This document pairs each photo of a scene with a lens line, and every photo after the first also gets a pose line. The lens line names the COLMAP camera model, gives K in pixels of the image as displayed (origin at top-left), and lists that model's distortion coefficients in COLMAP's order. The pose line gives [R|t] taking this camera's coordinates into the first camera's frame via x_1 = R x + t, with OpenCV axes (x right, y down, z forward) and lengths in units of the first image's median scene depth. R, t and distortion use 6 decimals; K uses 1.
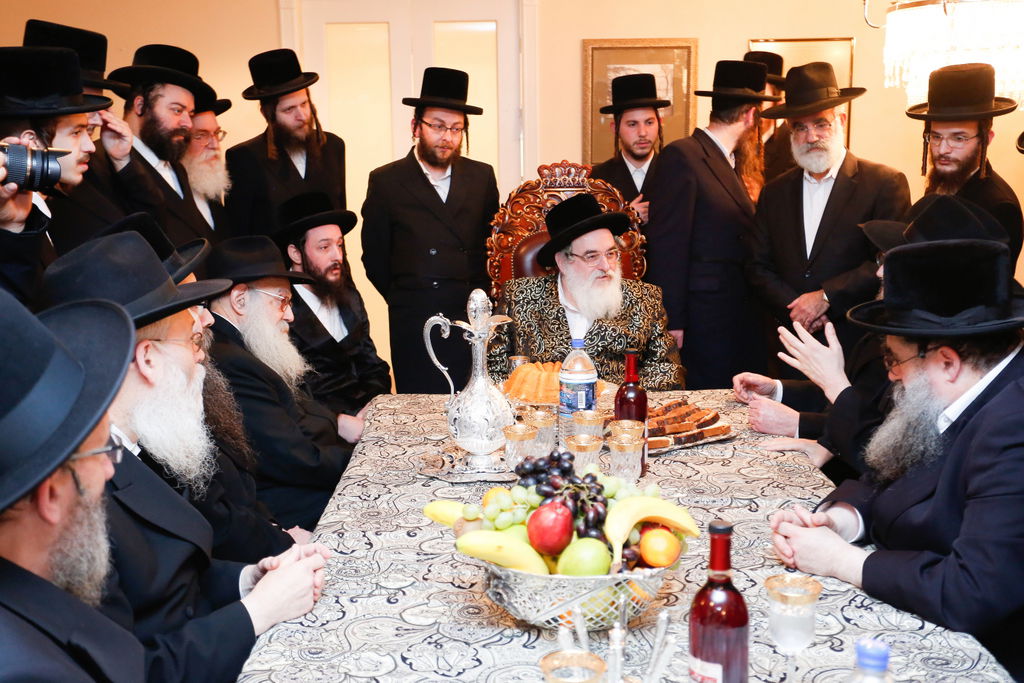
lens RADIAL K [[1126.4, 0, 512.0], [0, 1126.4, 341.5], [0, 0, 1]] dist [0.224924, 0.013338]
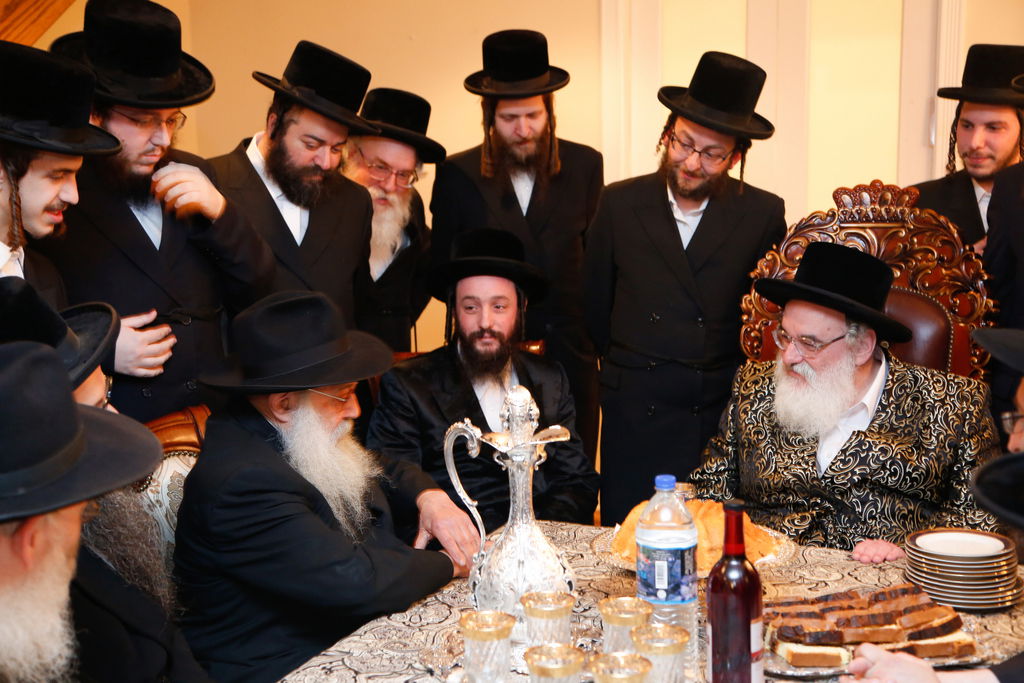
lens RADIAL K [[1441.3, 0, 512.0], [0, 1441.3, 341.5], [0, 0, 1]] dist [0.164995, -0.011535]
pose [[0.917103, 0.045418, -0.396055, 0.265003], [-0.060660, 0.997819, -0.026036, -0.045322], [0.394009, 0.047902, 0.917858, 0.206409]]
